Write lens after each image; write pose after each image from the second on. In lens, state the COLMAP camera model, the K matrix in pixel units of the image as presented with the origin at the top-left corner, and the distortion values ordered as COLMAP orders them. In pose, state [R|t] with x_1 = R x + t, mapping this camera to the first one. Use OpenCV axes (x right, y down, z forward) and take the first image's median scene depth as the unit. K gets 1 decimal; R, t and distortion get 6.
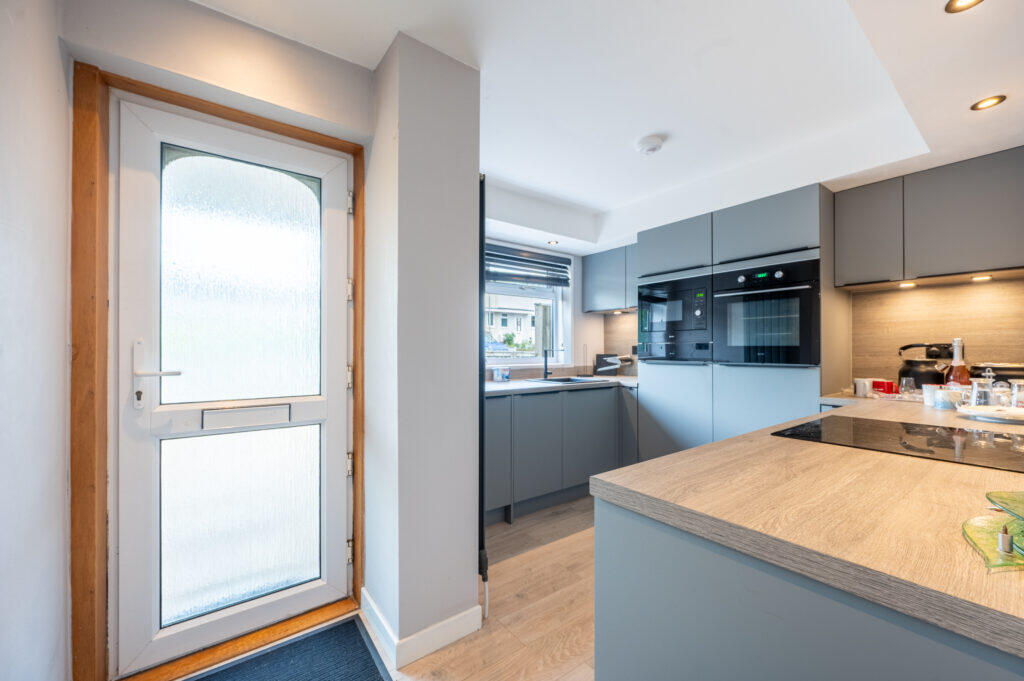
lens RADIAL K [[410.1, 0, 518.3], [0, 410.1, 345.5], [0, 0, 1]] dist [0.000848, -0.000082]
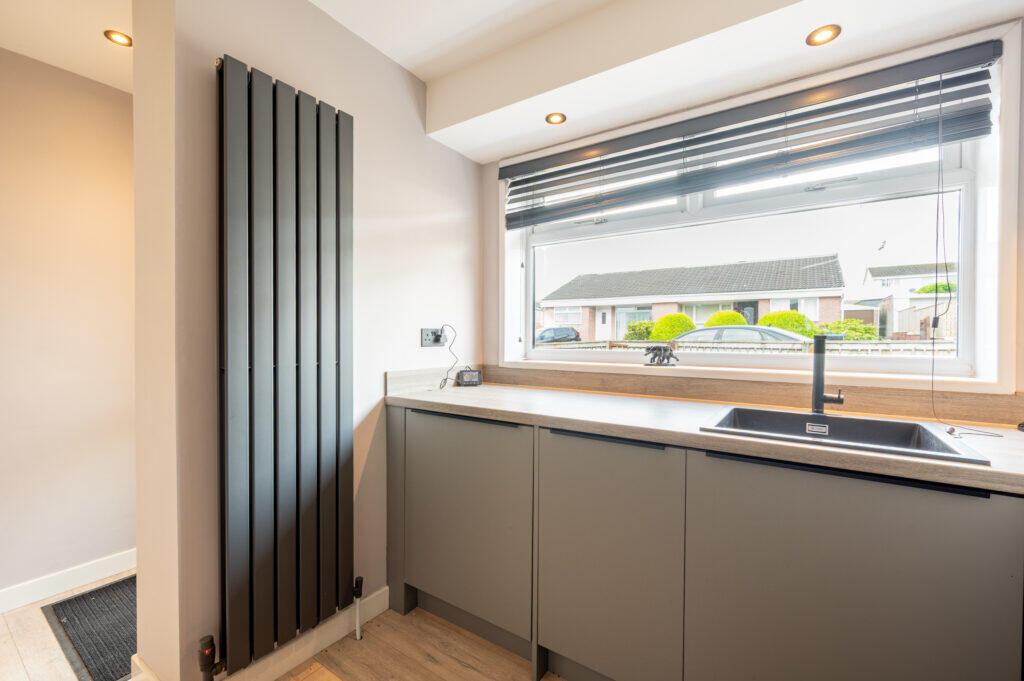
lens RADIAL K [[427.6, 0, 512.0], [0, 427.6, 340.5], [0, 0, 1]] dist [0.001954, 0.000283]
pose [[0.296285, 0.012118, -0.955023, 0.443952], [0.010920, 0.999811, 0.016074, 0.005801], [0.955037, -0.015191, 0.296097, 0.756951]]
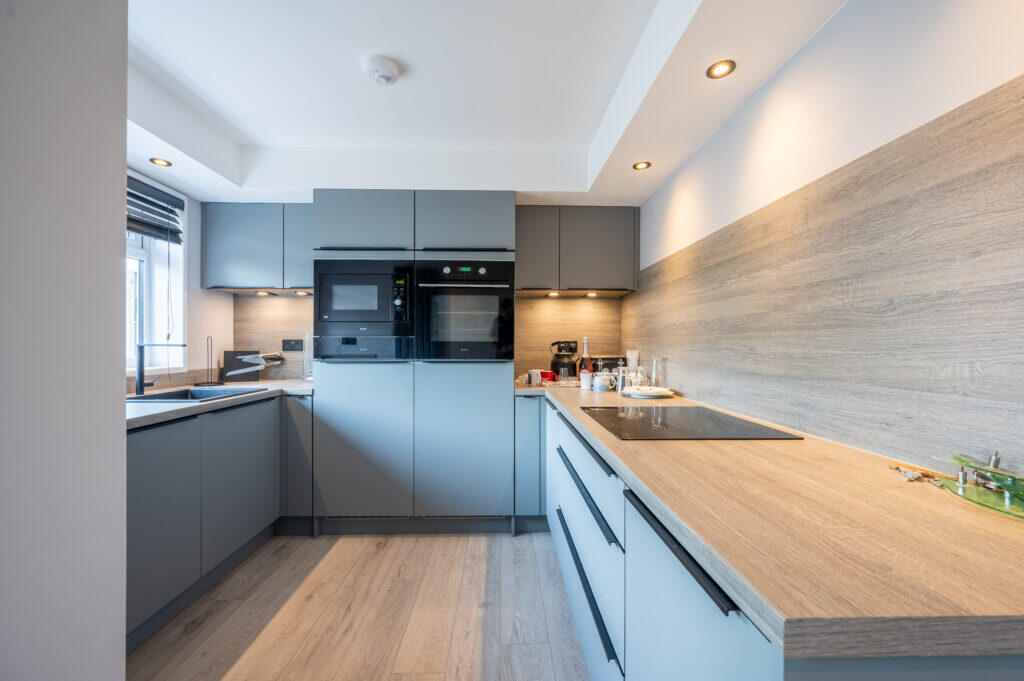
lens RADIAL K [[410.1, 0, 518.3], [0, 410.1, 345.5], [0, 0, 1]] dist [0.000848, -0.000082]
pose [[0.585055, 0.001299, 0.810992, -0.111462], [-0.011387, 0.999913, 0.006613, 0.002451], [-0.810913, -0.013104, 0.585019, 0.286372]]
